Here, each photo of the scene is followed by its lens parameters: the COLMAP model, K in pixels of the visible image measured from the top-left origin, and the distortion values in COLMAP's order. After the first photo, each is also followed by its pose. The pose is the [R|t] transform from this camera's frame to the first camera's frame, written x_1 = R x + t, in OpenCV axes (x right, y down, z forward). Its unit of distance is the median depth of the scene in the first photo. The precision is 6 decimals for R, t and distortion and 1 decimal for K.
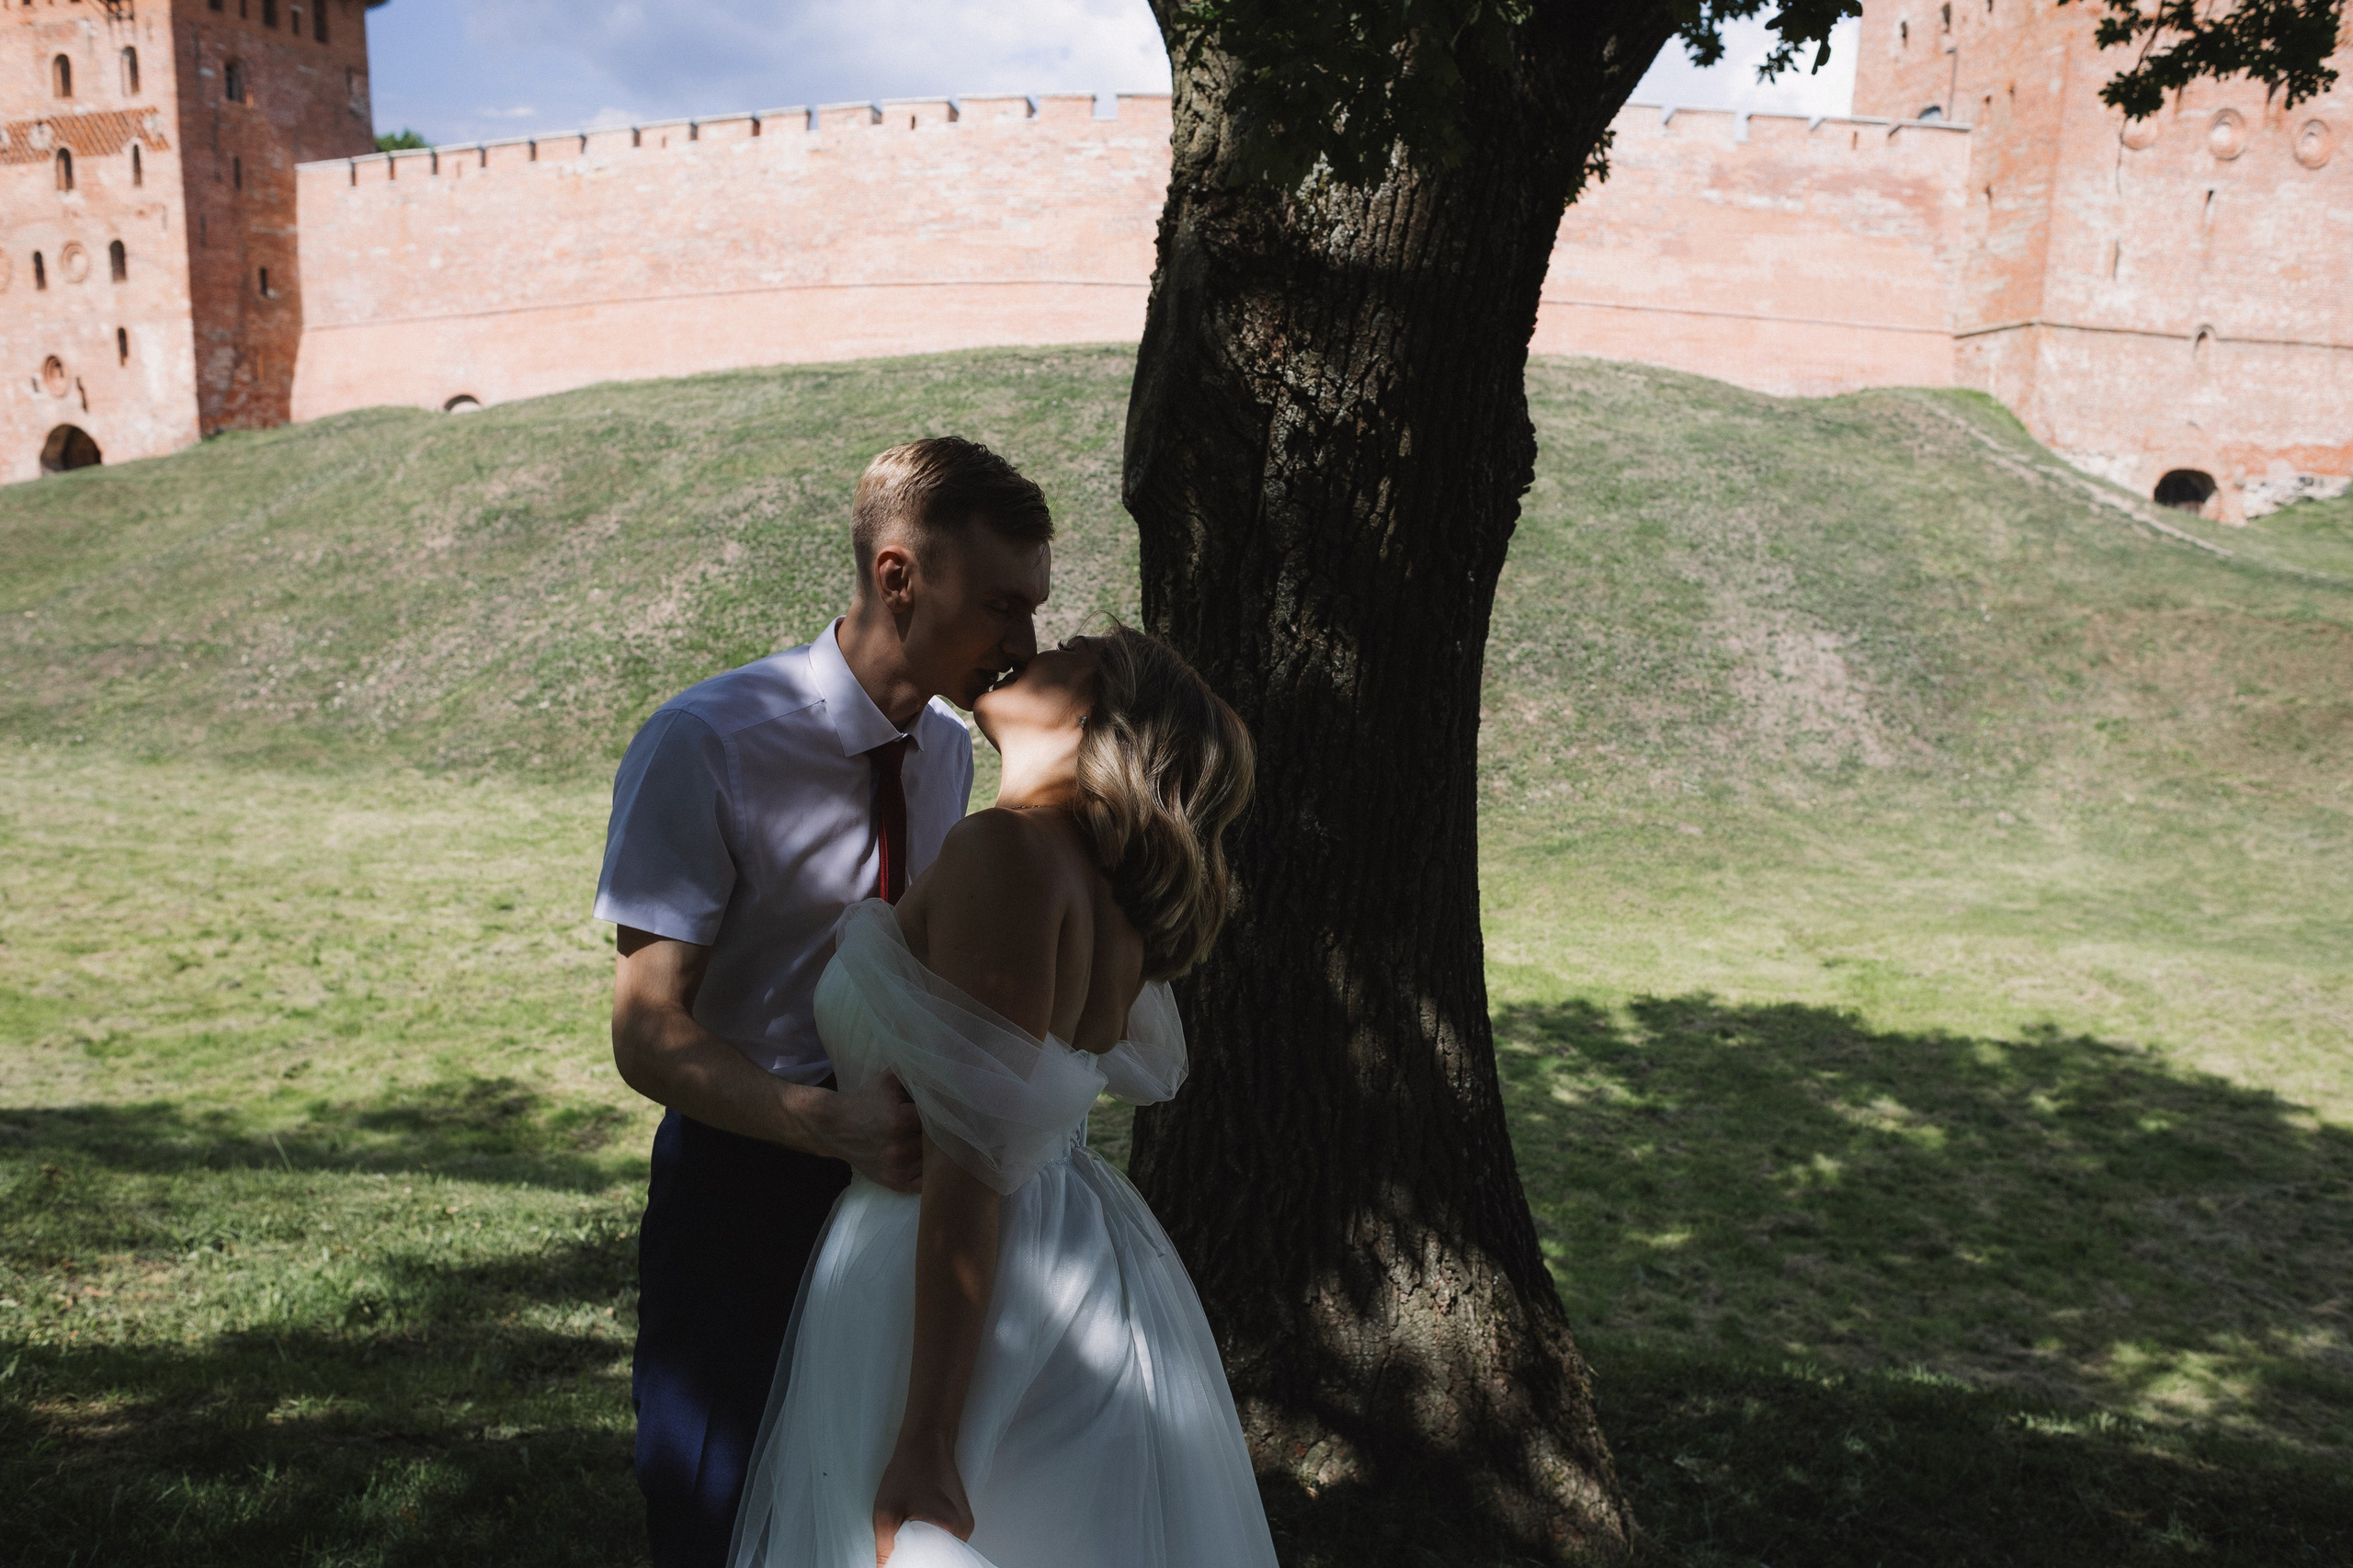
lens RADIAL K [[1866.6, 0, 1170.0], [0, 1866.6, 763.7], [0, 0, 1]] dist [0.026863, -0.001794]
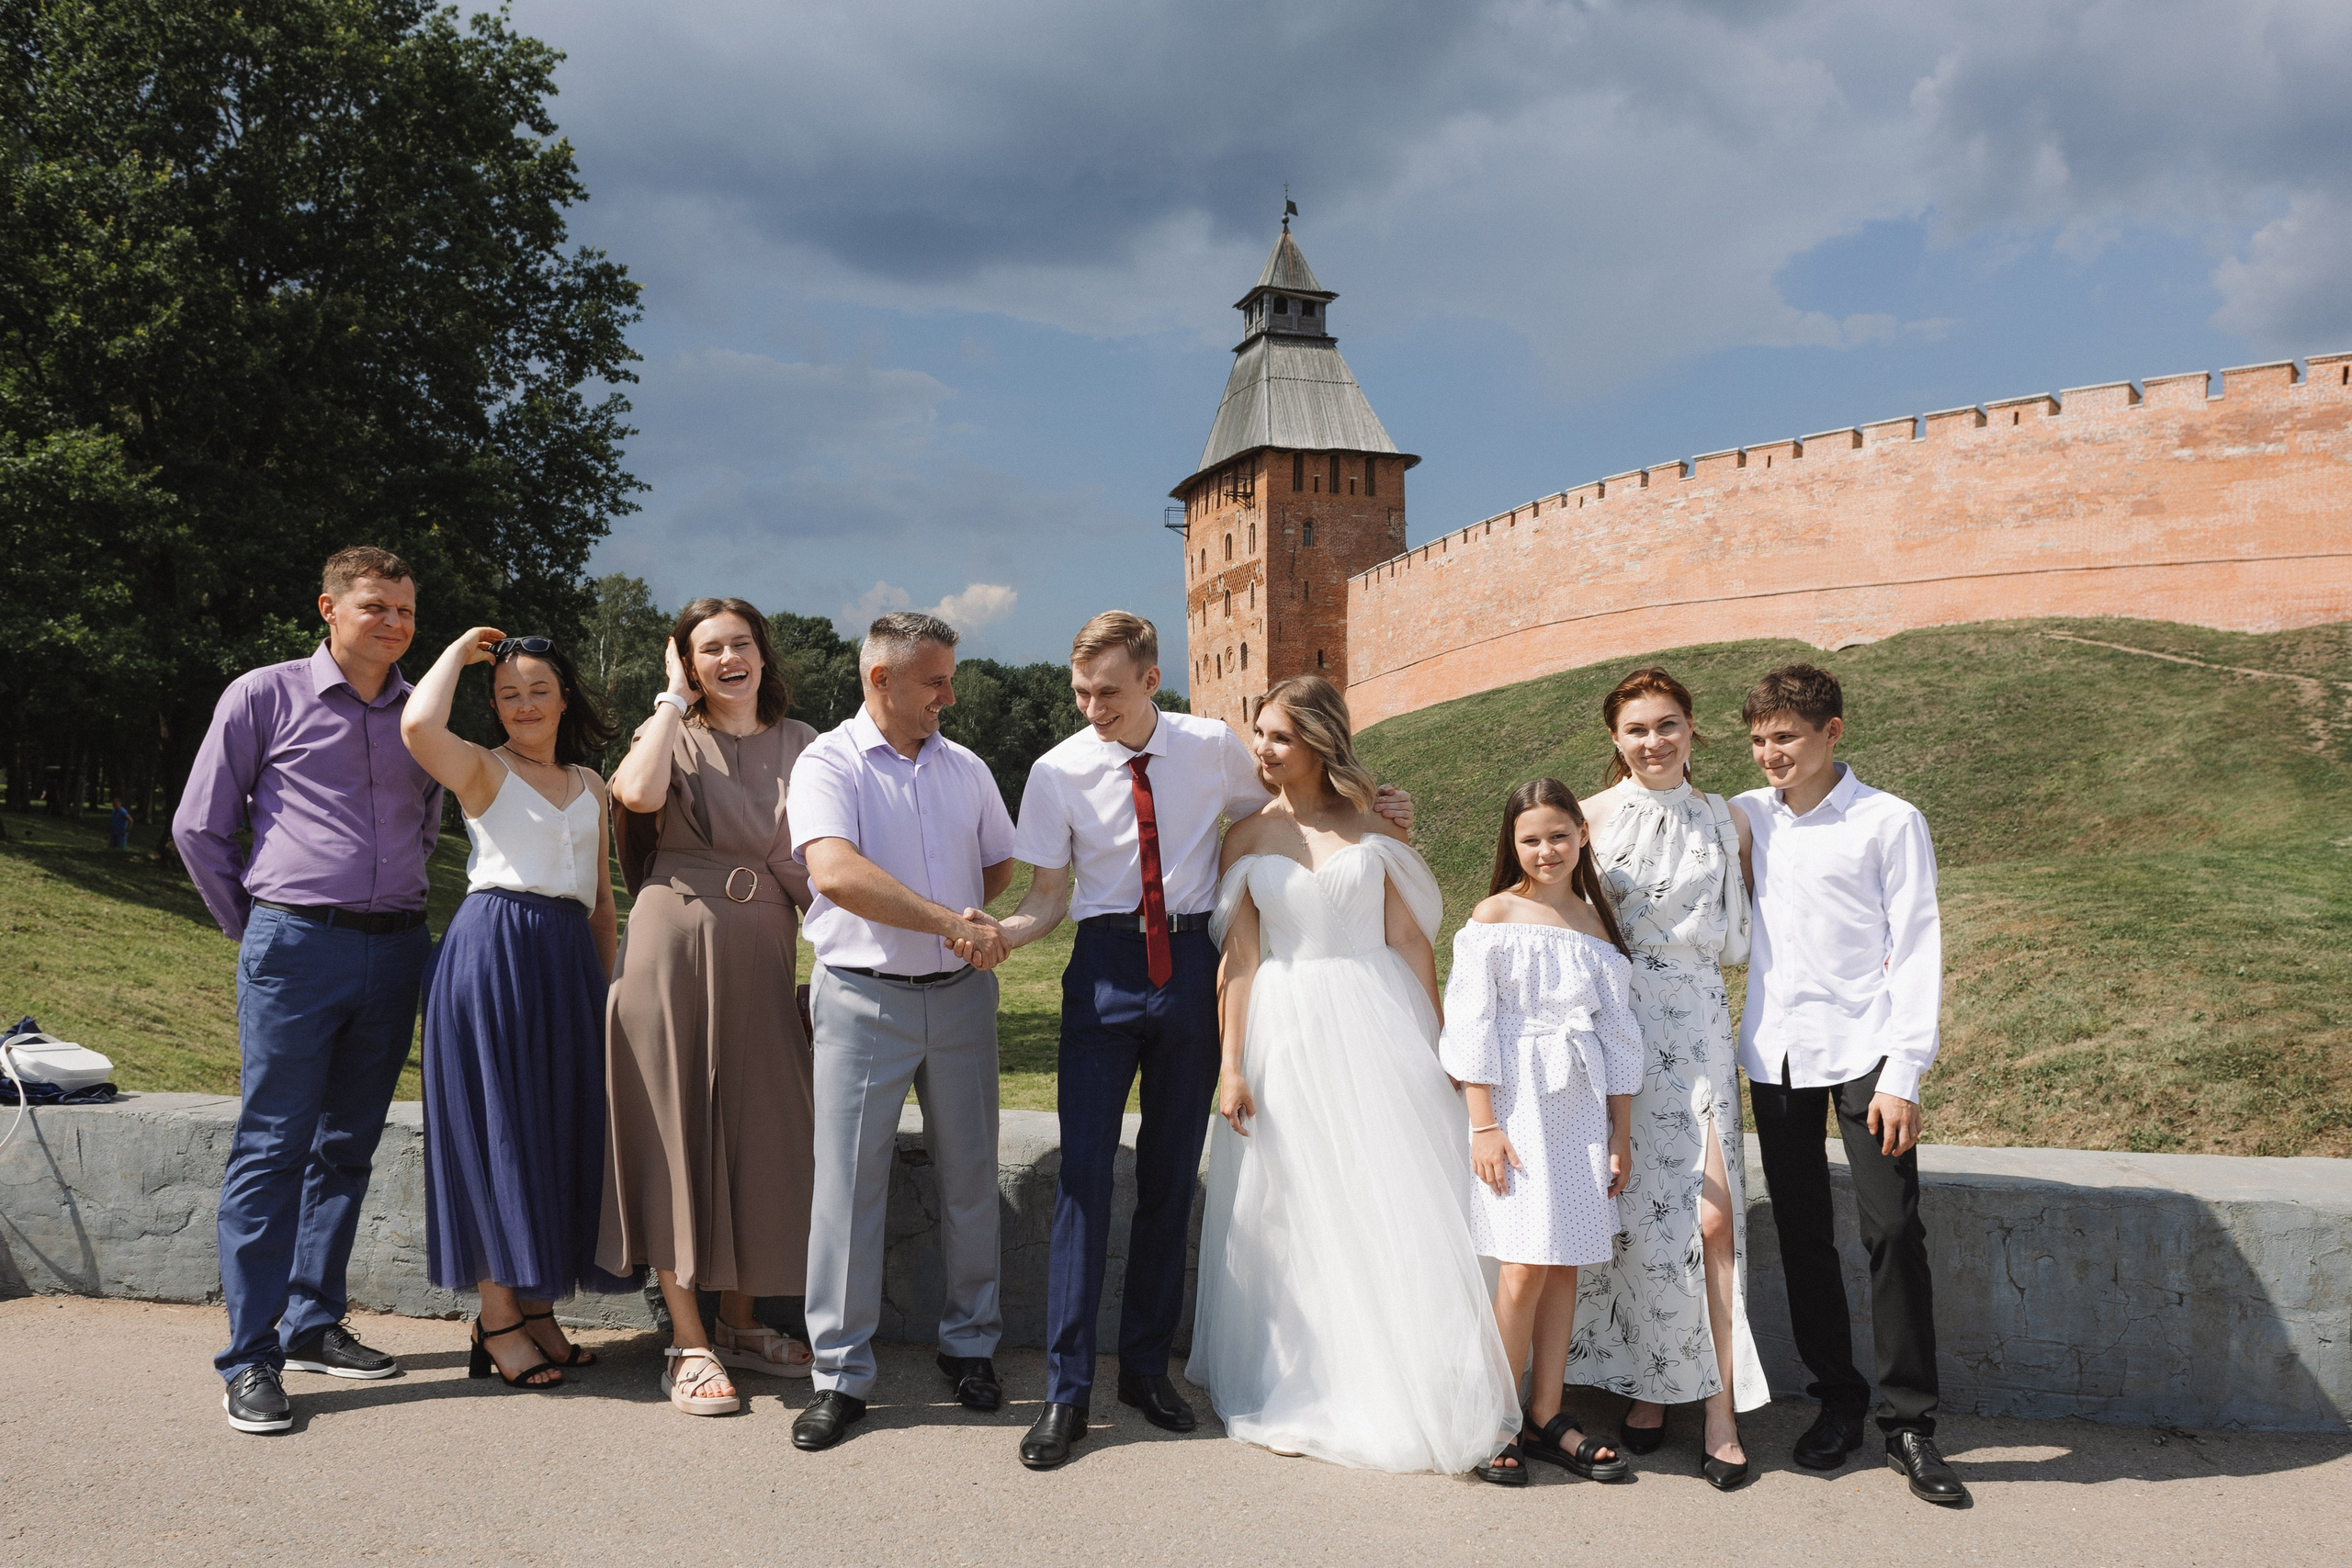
lens RADIAL K [[2054.1, 0, 1201.8], [0, 2054.1, 790.2], [0, 0, 1]] dist [0.036565, -0.011887]
pose [[0.663528, -0.046771, -0.746688, 0.704675], [-0.073412, 0.989157, -0.127194, 0.065063], [0.744541, 0.139213, 0.652900, -0.129252]]
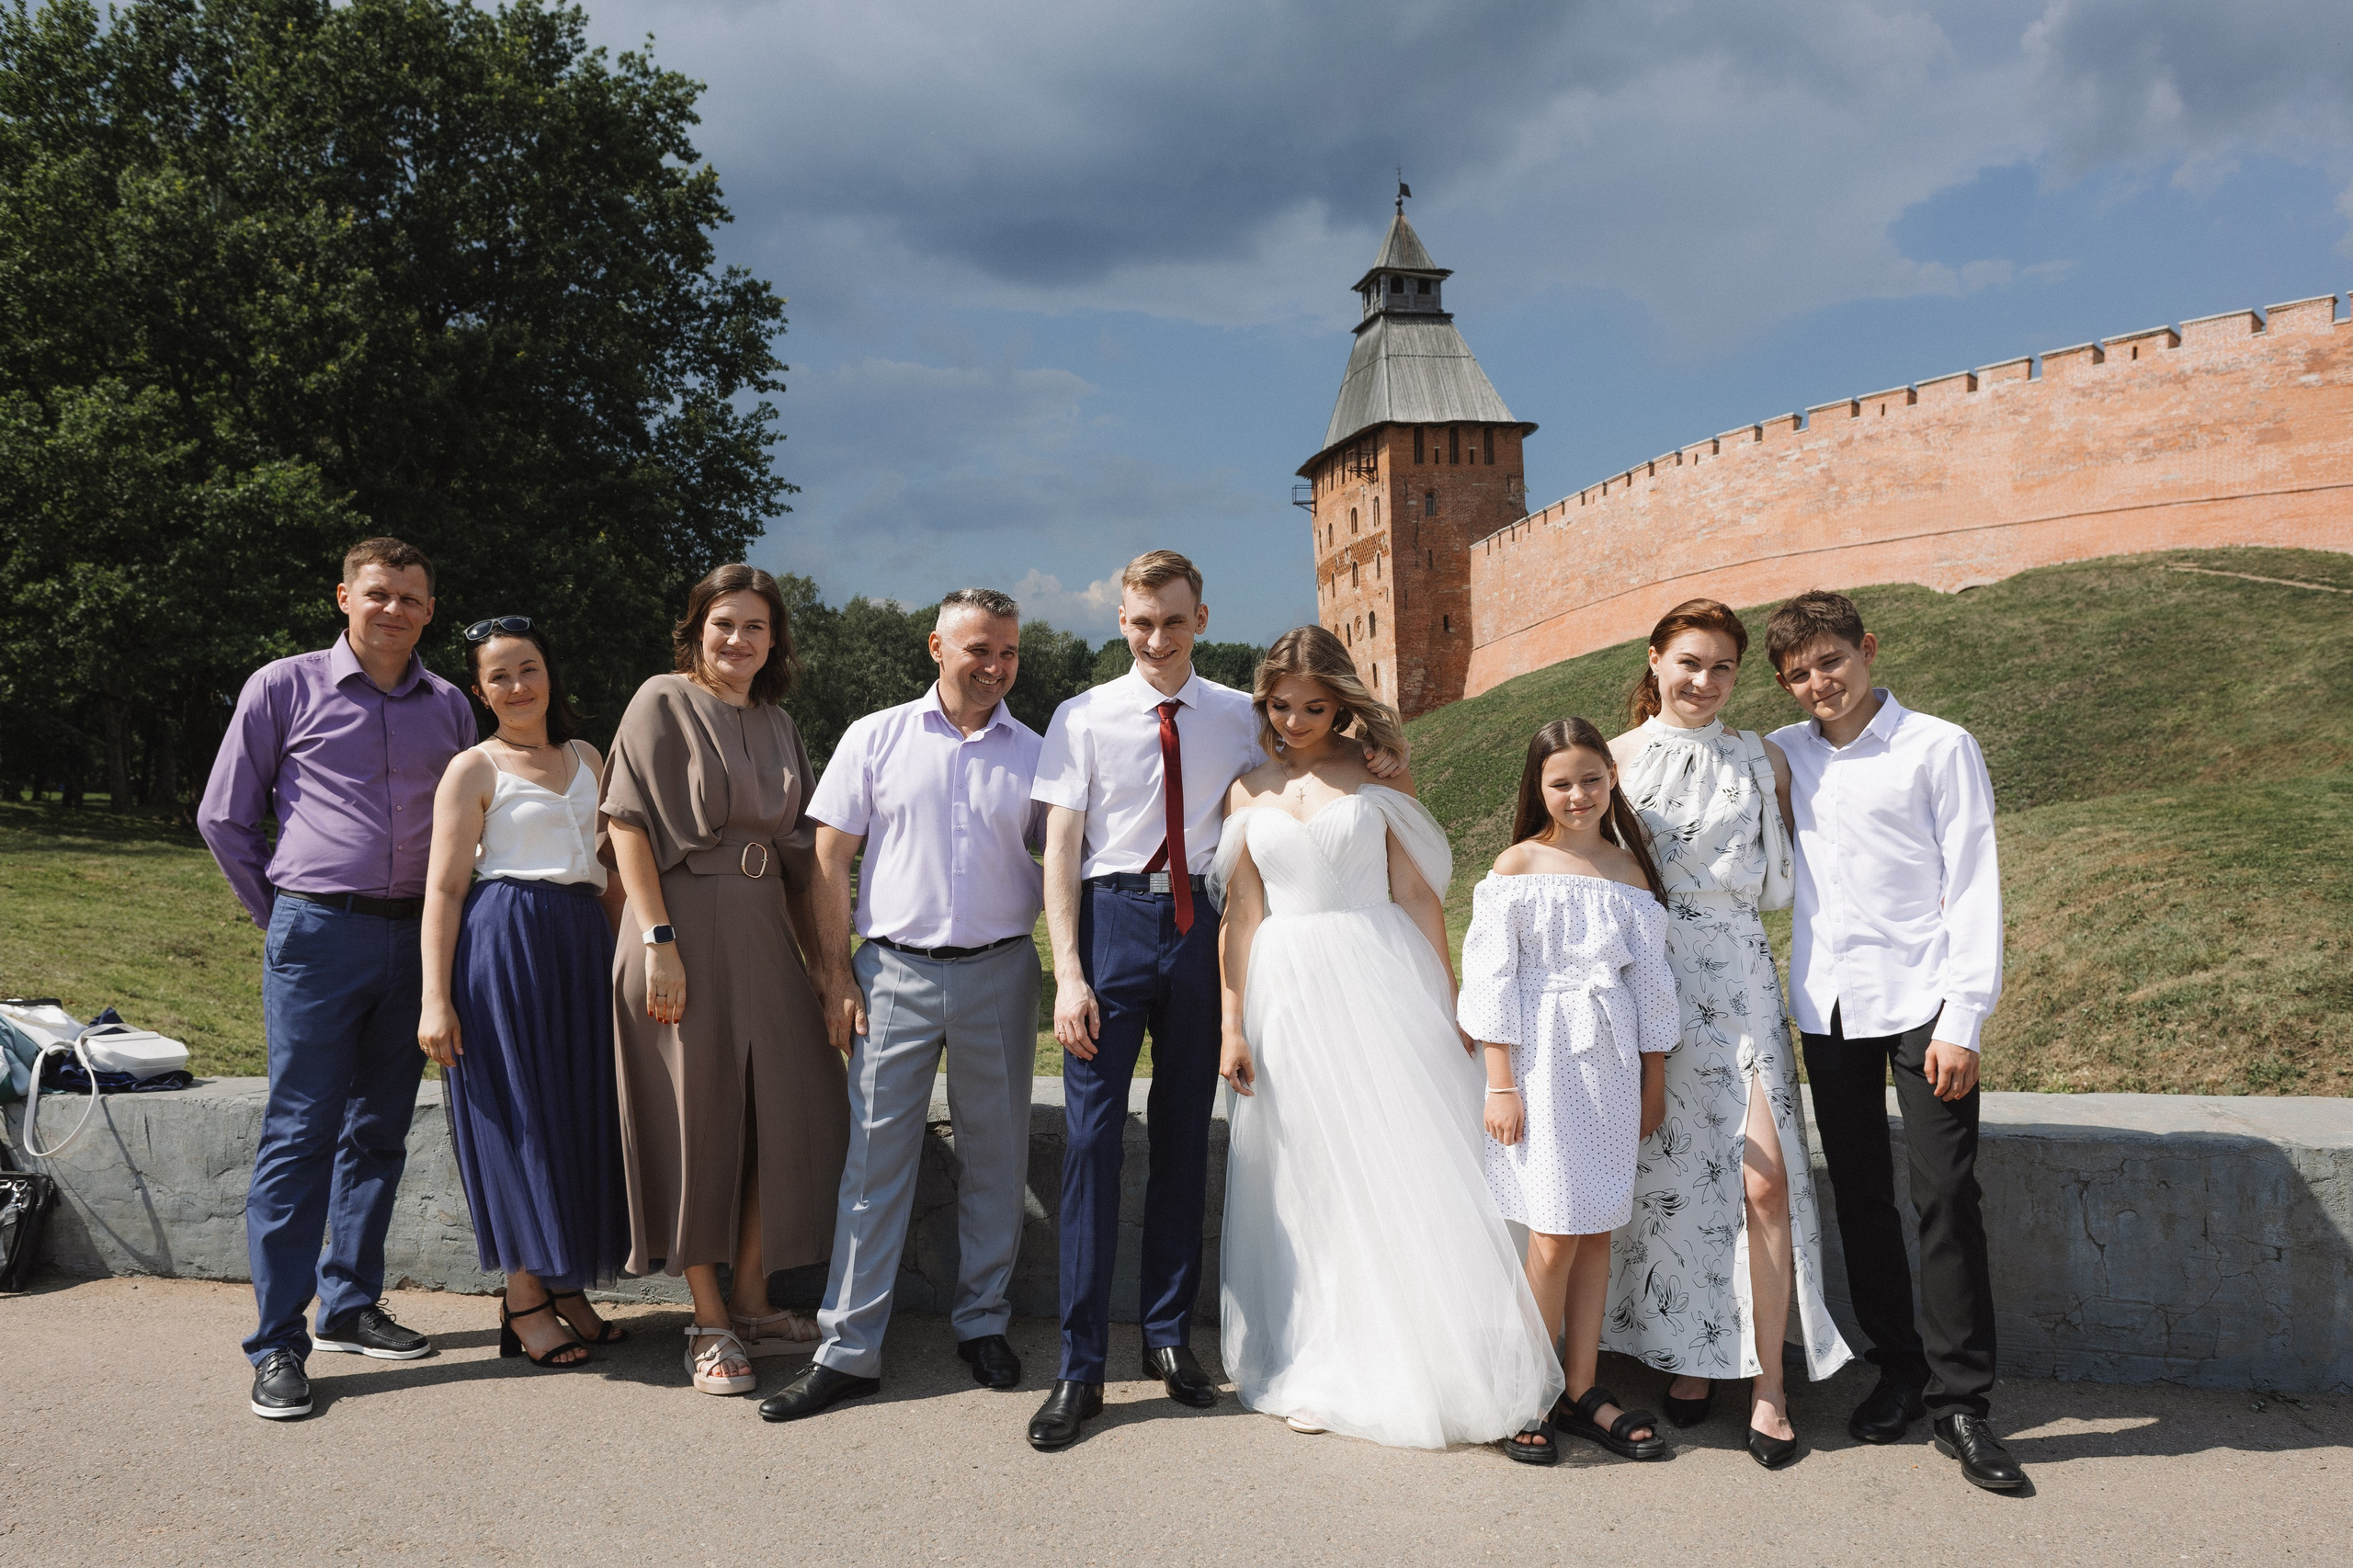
lens RADIAL K [[1938.0, 0, 1170.7], [0, 1938.0, 809.8], [0, 0, 1]] dist [0.033514, -0.012673]
pose [[0.593148, -0.048329, -0.803641, 0.702868], [-0.047622, 0.994343, -0.094946, 0.064305], [0.803684, 0.094588, 0.587491, -0.121465]]
